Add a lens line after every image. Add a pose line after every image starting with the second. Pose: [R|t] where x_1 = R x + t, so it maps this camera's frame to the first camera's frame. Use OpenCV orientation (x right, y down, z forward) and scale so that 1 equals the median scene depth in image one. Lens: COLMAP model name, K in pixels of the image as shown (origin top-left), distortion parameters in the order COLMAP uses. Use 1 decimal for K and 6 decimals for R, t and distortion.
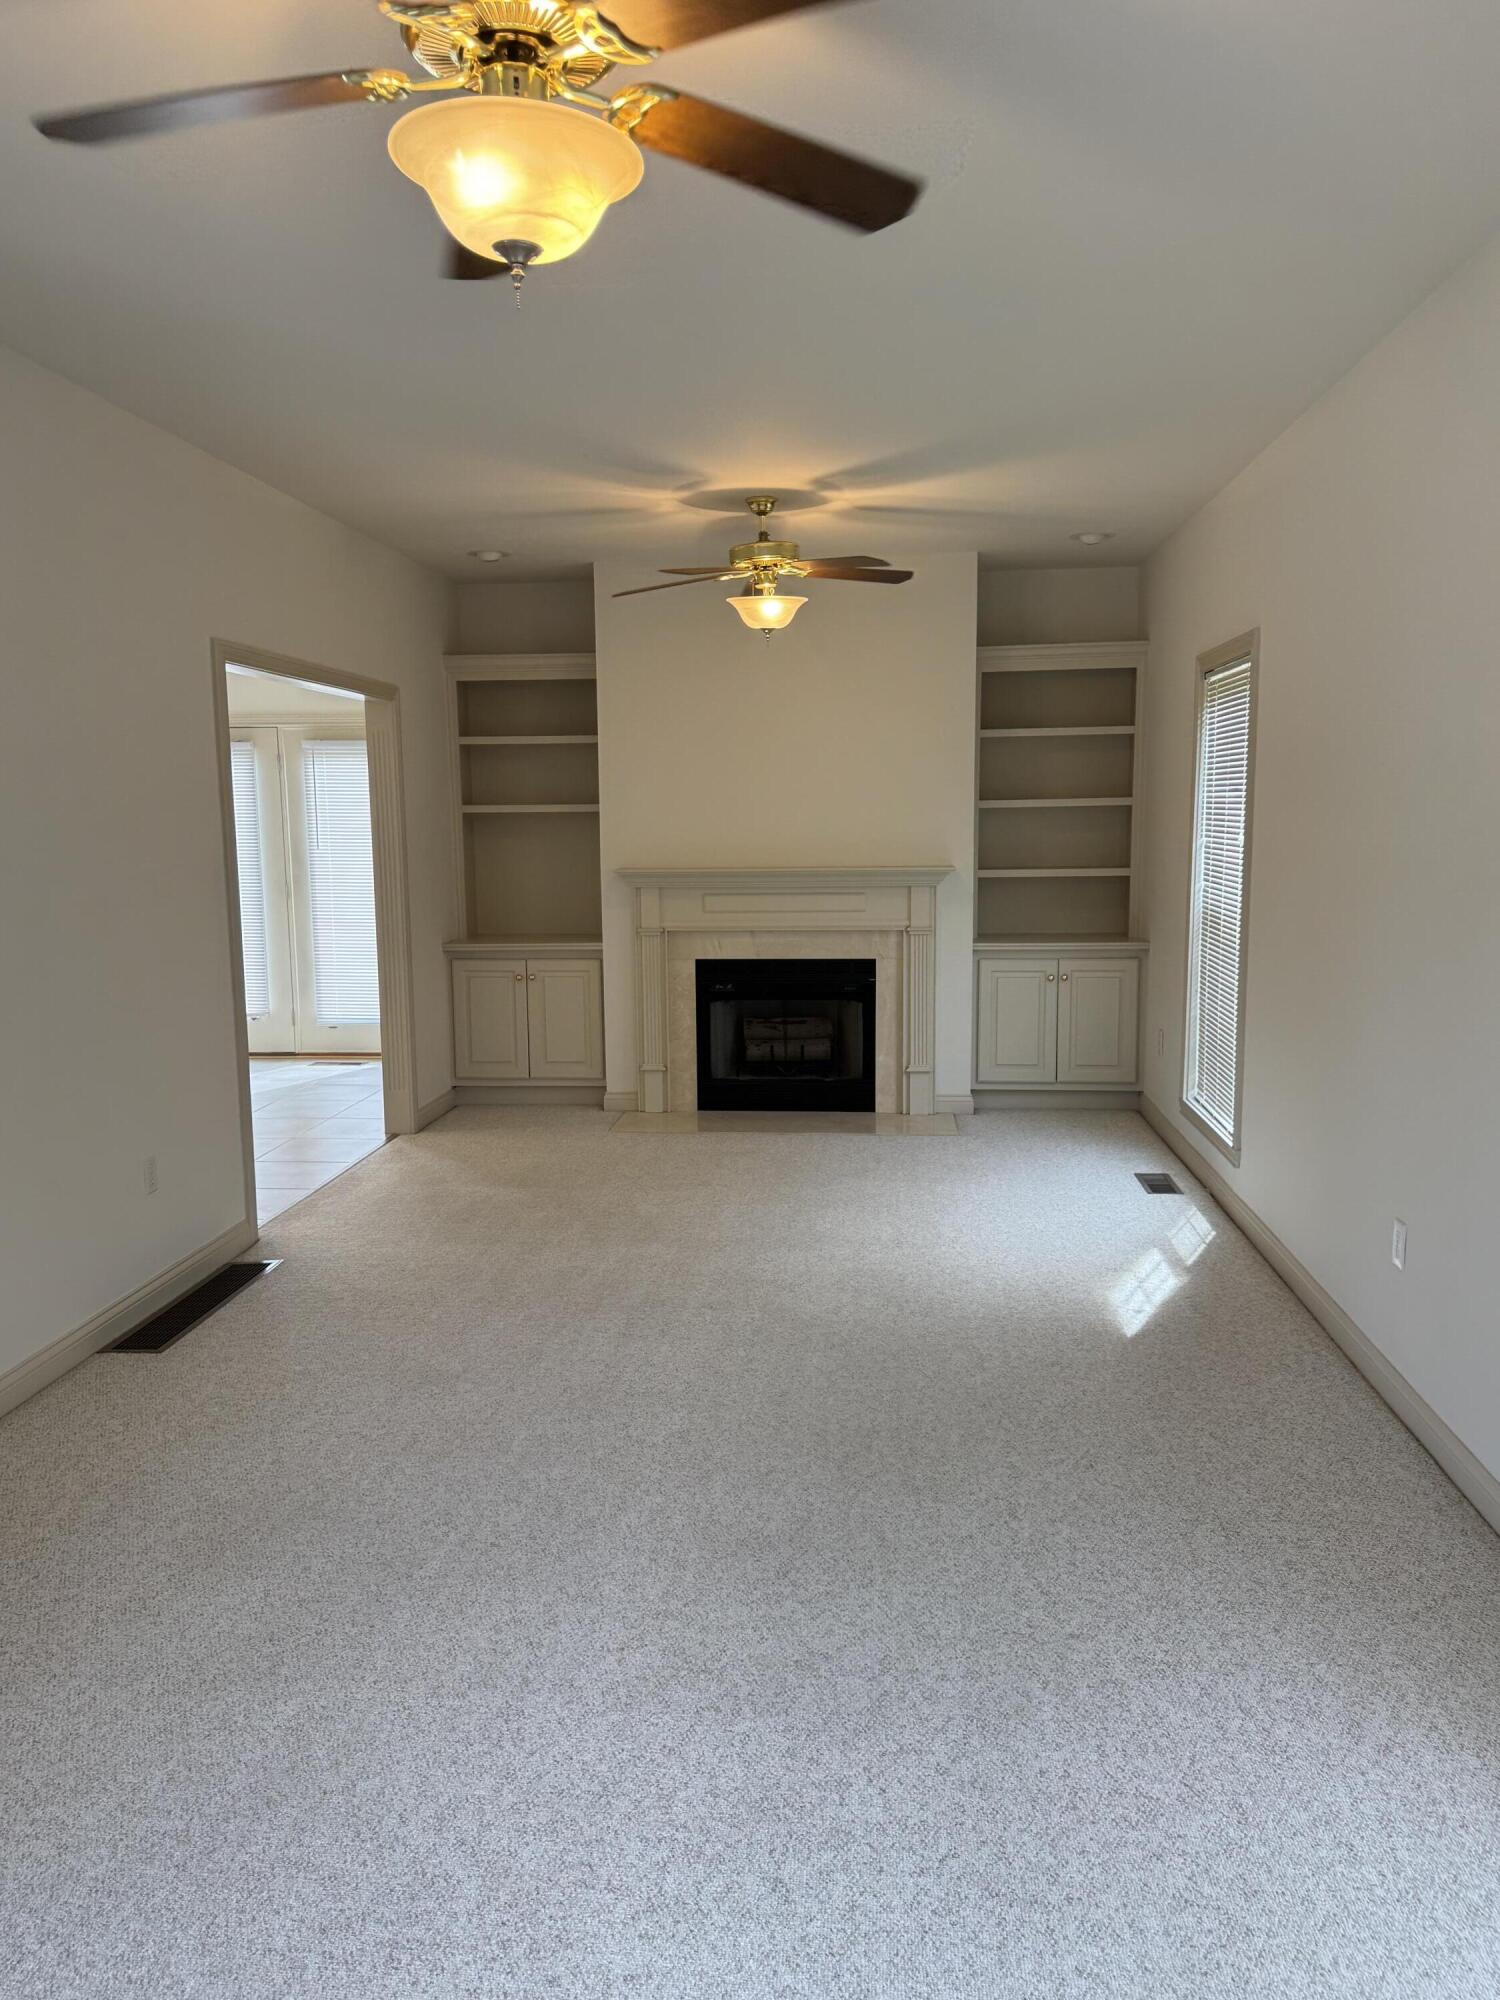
lens RADIAL K [[1461.2, 0, 744.9], [0, 1461.2, 1007.6], [0, 0, 1]] dist [0.089068, -0.095356]
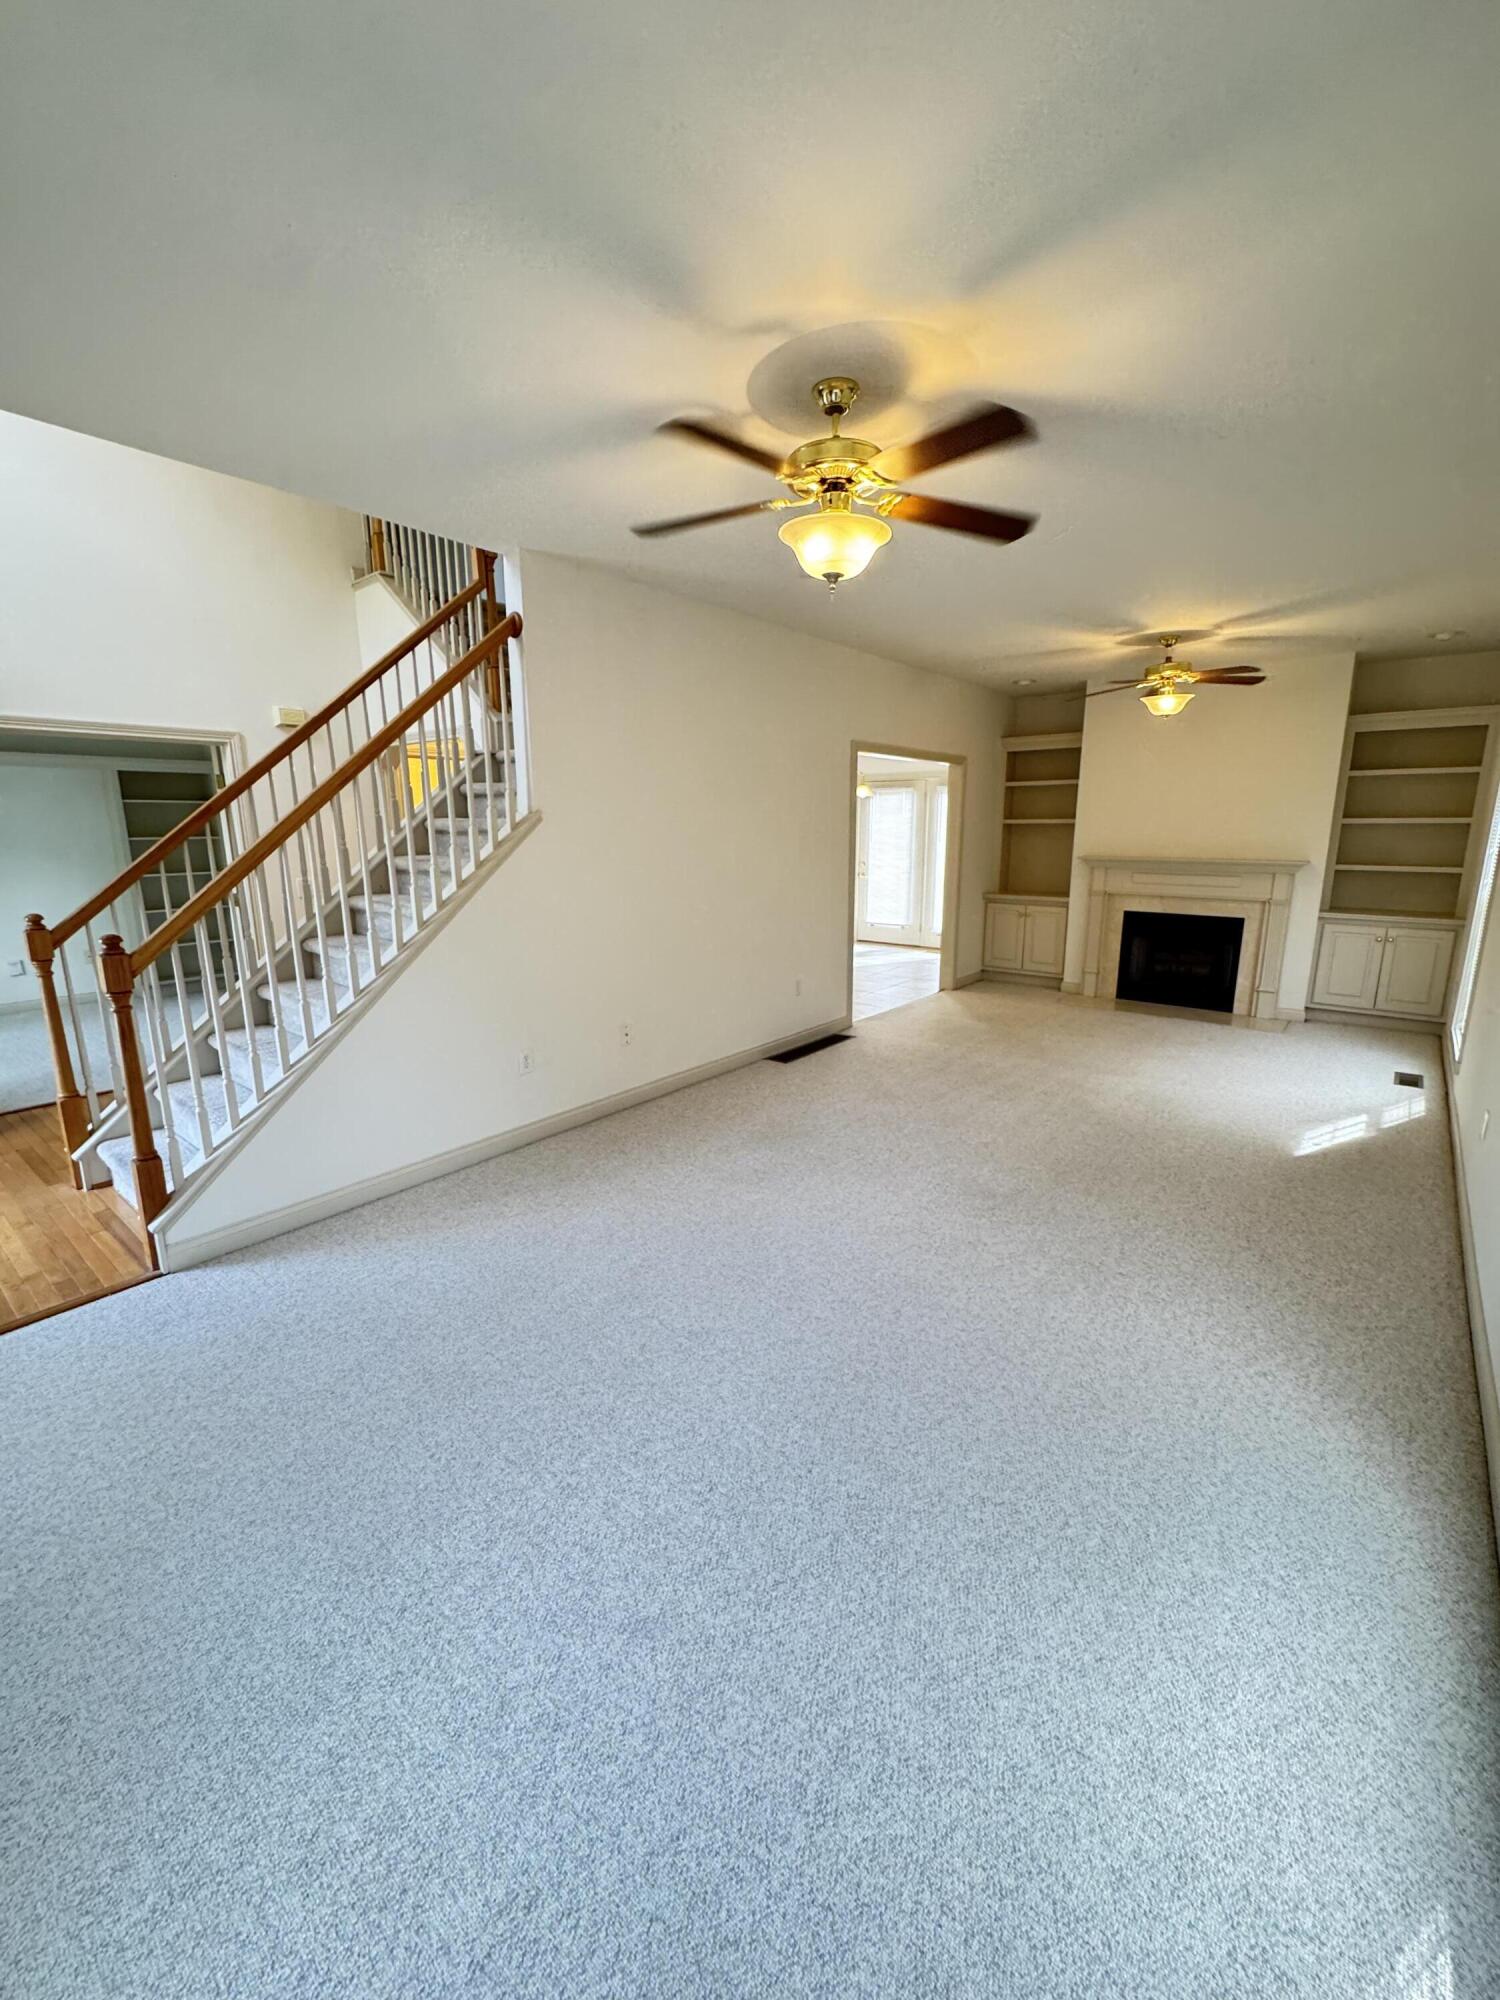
lens RADIAL K [[801.7, 0, 754.1], [0, 801.7, 996.2], [0, 0, 1]] dist [-0.003155, 0.000167]
pose [[0.834028, 0.124593, -0.537470, 0.125138], [-0.080412, 0.991216, 0.104998, 0.002743], [0.545831, -0.044352, 0.836721, -0.032111]]
